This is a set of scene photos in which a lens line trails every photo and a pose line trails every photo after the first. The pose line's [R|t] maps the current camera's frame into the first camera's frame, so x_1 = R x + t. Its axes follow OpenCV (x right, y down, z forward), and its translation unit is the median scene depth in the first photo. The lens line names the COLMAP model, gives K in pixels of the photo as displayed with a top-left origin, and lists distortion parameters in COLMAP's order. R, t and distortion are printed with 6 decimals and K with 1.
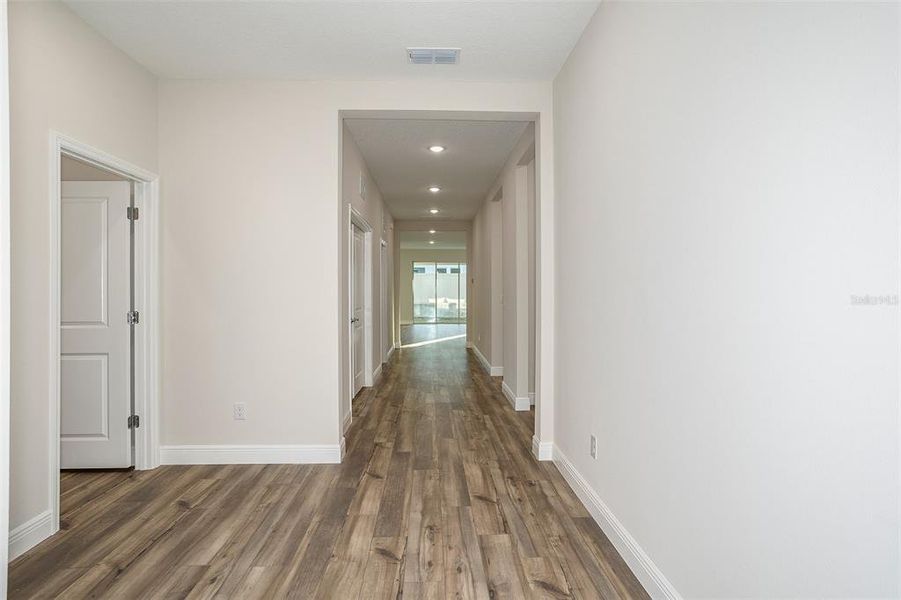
lens RADIAL K [[445.1, 0, 449.7], [0, 445.1, 295.1], [0, 0, 1]] dist [-0.036866, 0.010798]
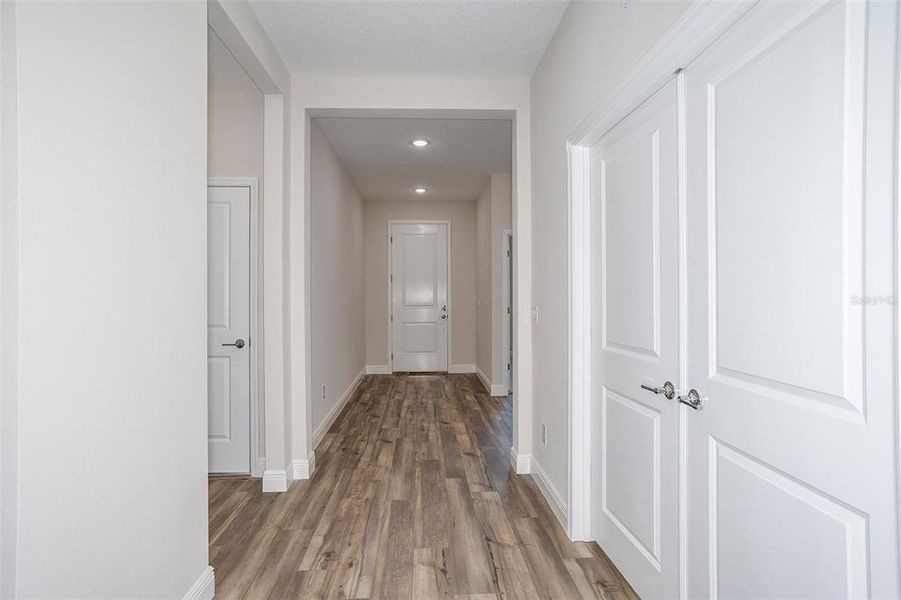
lens RADIAL K [[445.1, 0, 450.1], [0, 445.1, 296.1], [0, 0, 1]] dist [-0.036866, 0.010798]
pose [[-0.999783, 0.007132, -0.019578, -0.092290], [0.006924, 0.999920, 0.010627, -0.023442], [0.019652, 0.010489, -0.999752, 2.134960]]
